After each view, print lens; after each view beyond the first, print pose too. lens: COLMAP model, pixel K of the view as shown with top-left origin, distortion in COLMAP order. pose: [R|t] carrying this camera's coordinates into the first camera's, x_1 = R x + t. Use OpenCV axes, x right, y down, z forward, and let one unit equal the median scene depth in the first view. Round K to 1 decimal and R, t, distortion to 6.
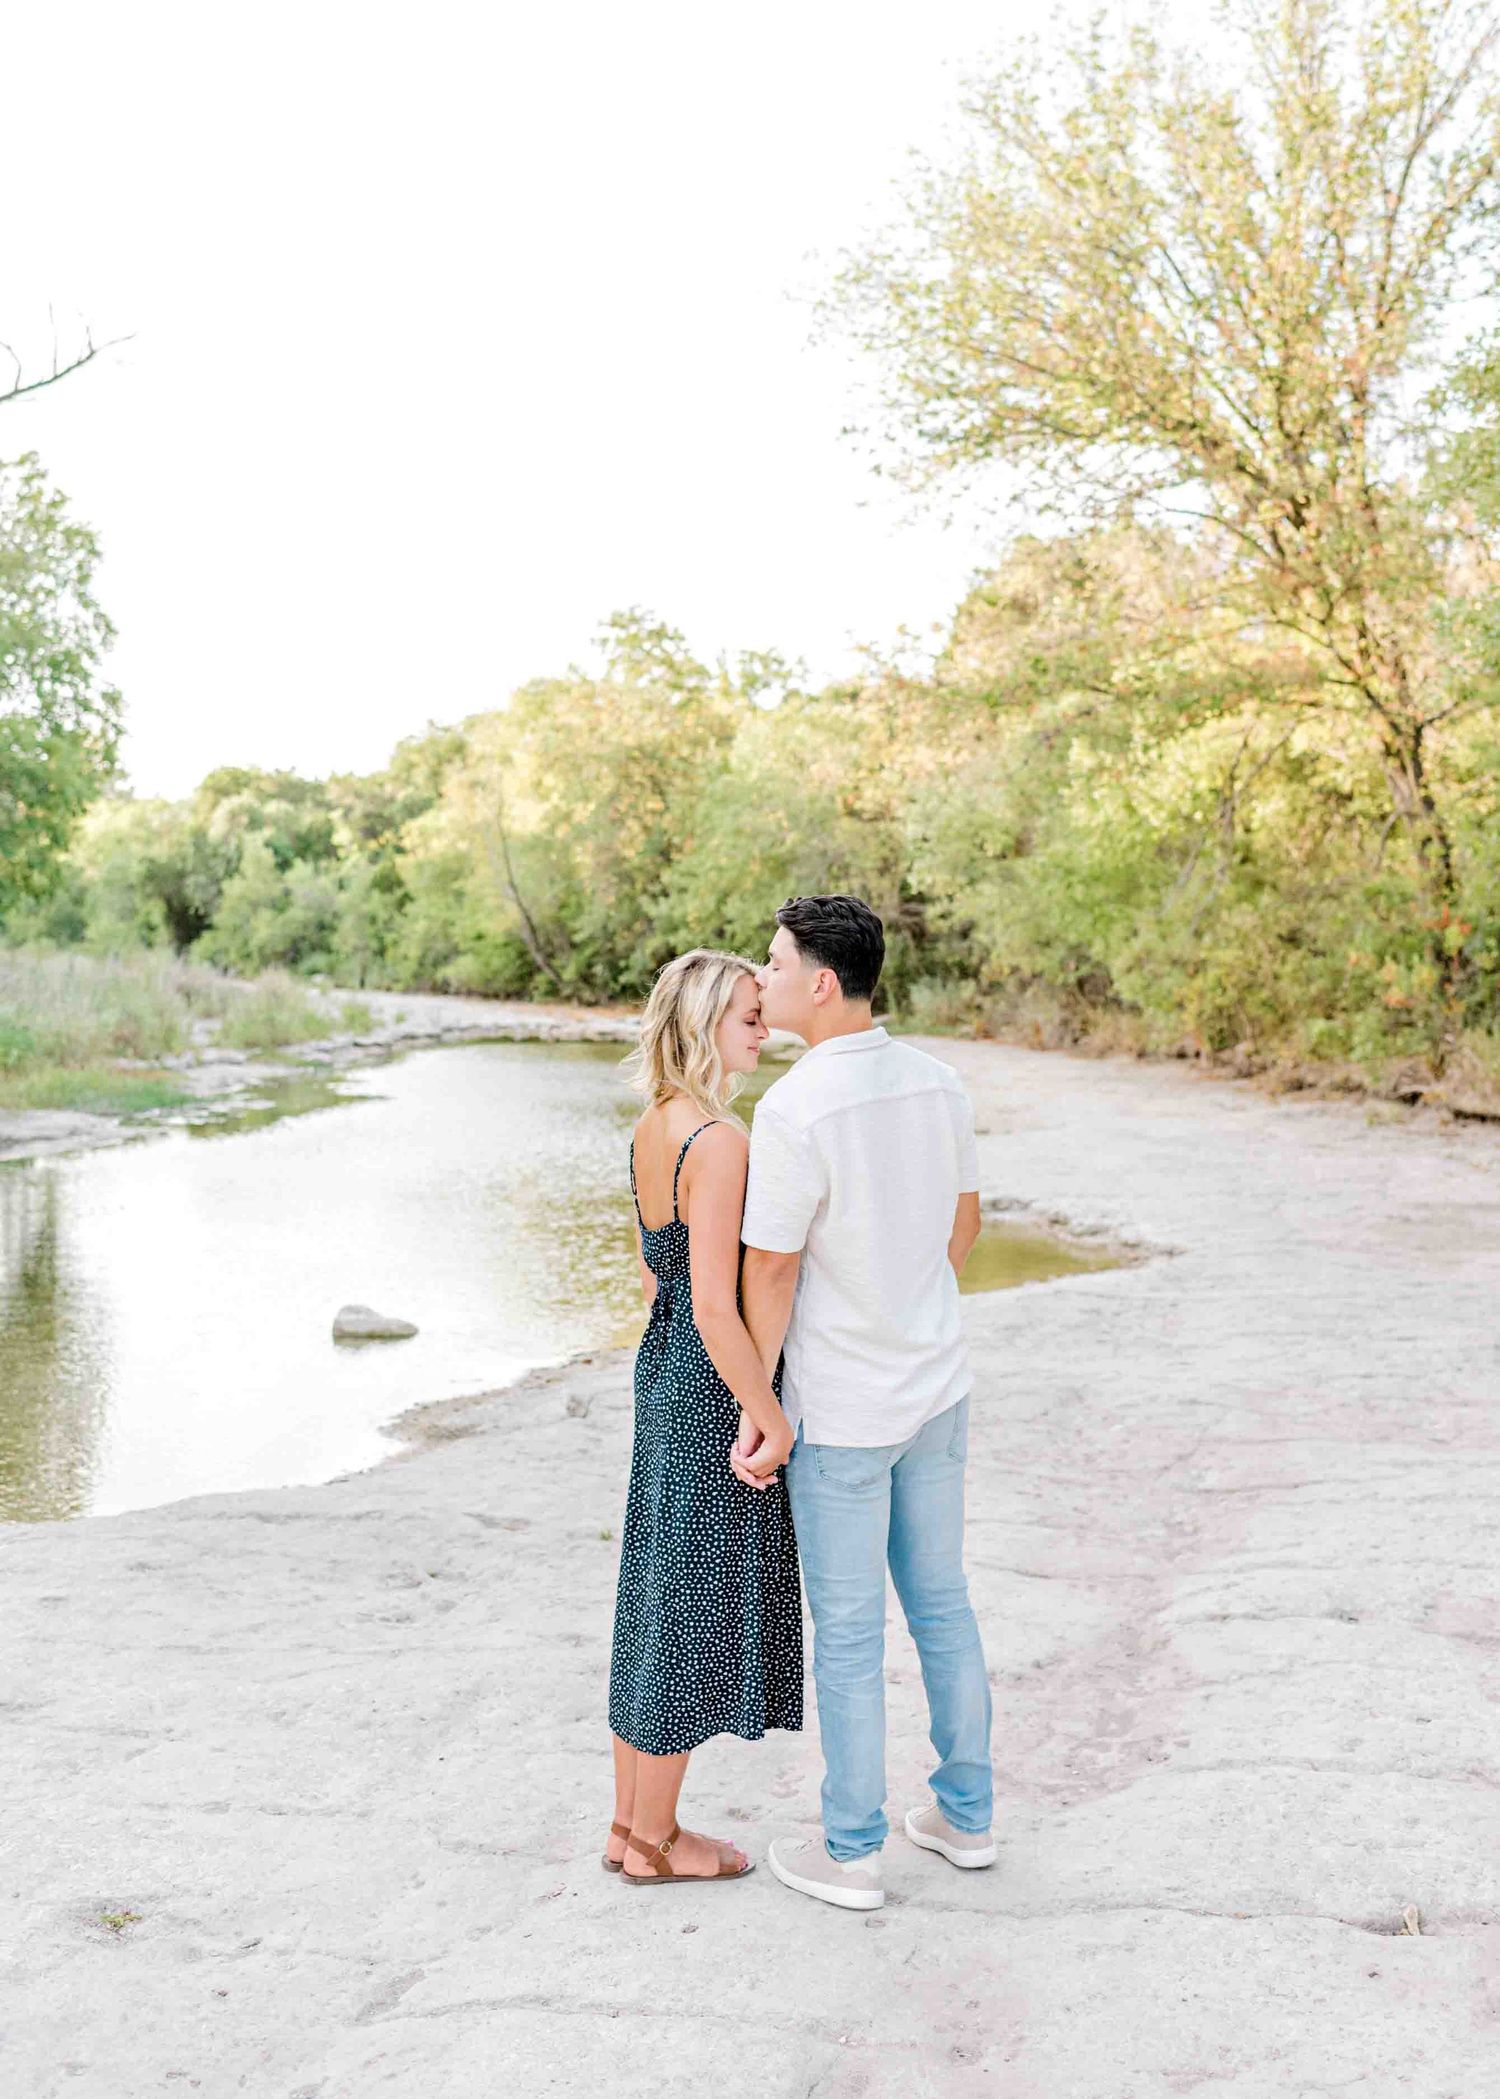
lens RADIAL K [[2353.8, 0, 752.8], [0, 2353.8, 925.1], [0, 0, 1]] dist [0.011480, 0.003148]
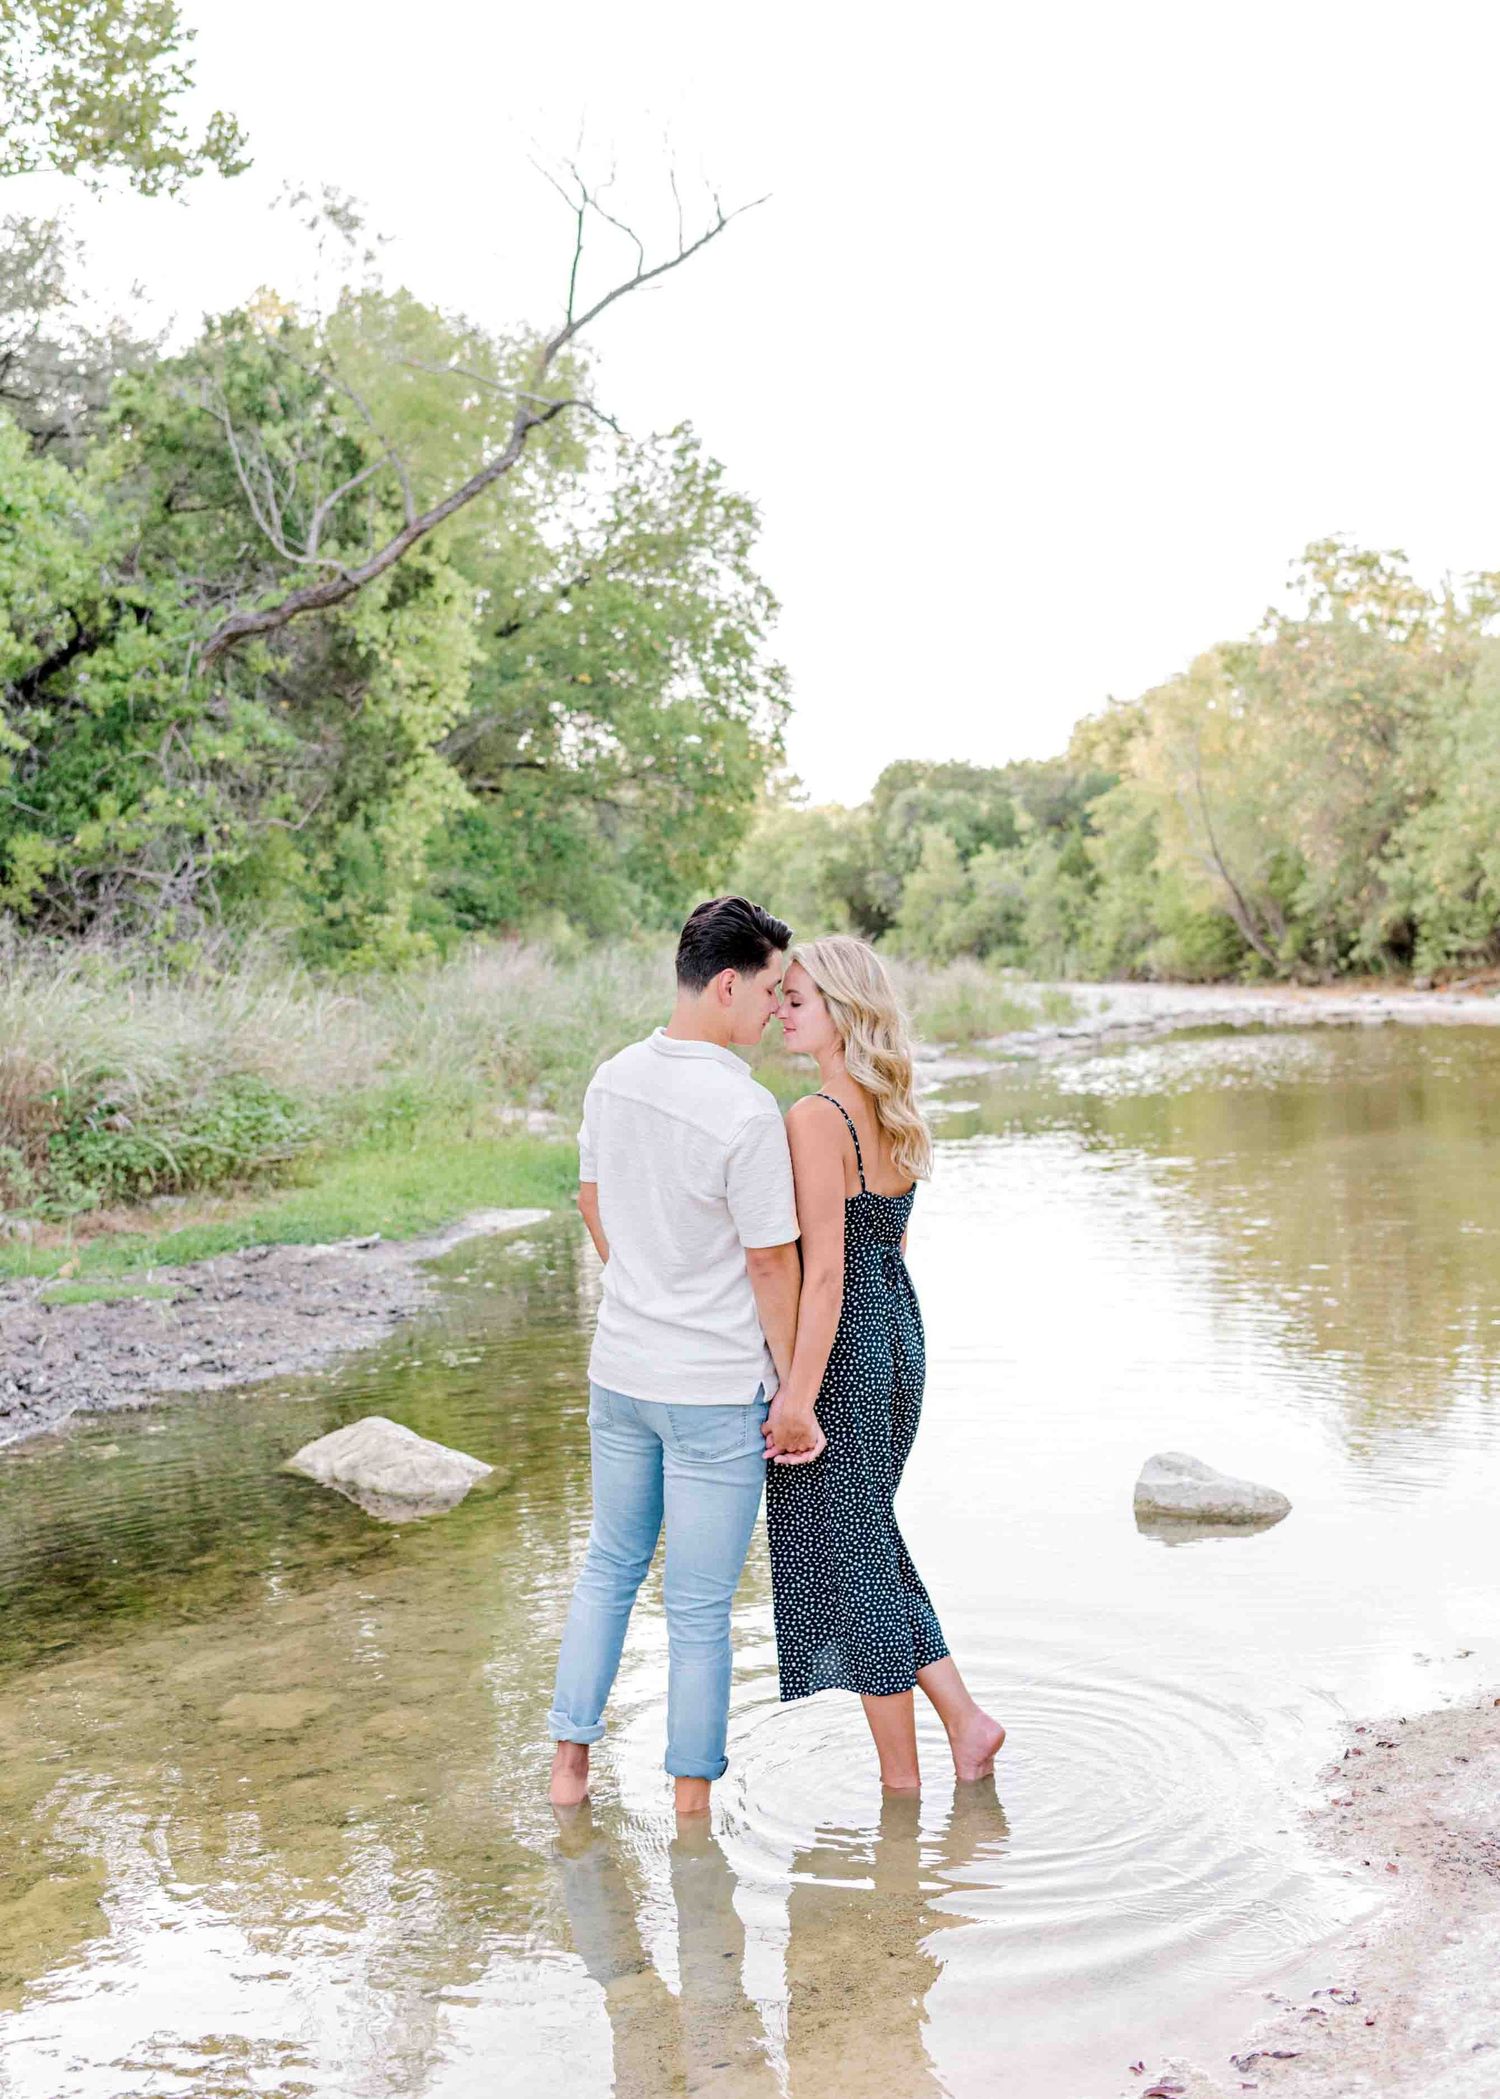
lens RADIAL K [[2208.8, 0, 761.5], [0, 2208.8, 902.3], [0, 0, 1]] dist [0.002880, -0.000120]
pose [[0.957974, -0.053869, -0.281751, -0.036354], [0.049821, 0.998526, -0.021516, 0.011891], [0.282495, 0.006575, 0.959246, 0.157973]]
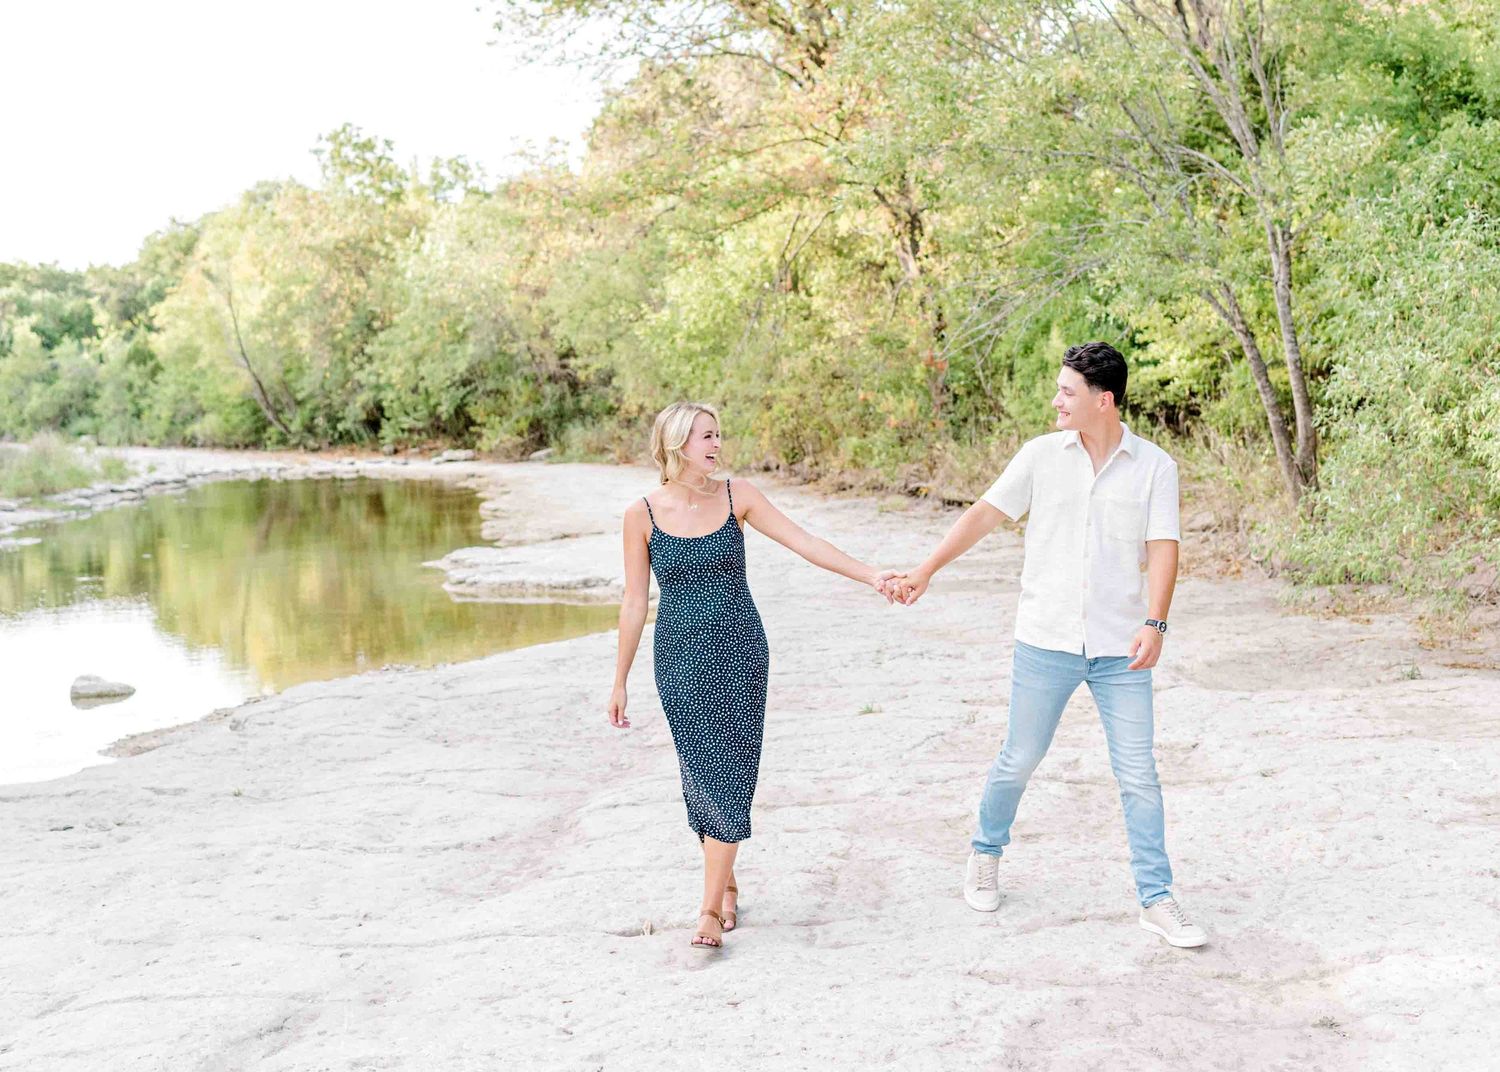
lens RADIAL K [[1981.3, 0, 776.6], [0, 1981.3, 471.0], [0, 0, 1]] dist [0.001935, 0.024123]
pose [[0.988525, -0.045675, 0.143986, 0.023405], [0.038387, 0.997856, 0.053002, -0.001125], [-0.146098, -0.046866, 0.988159, -0.068108]]
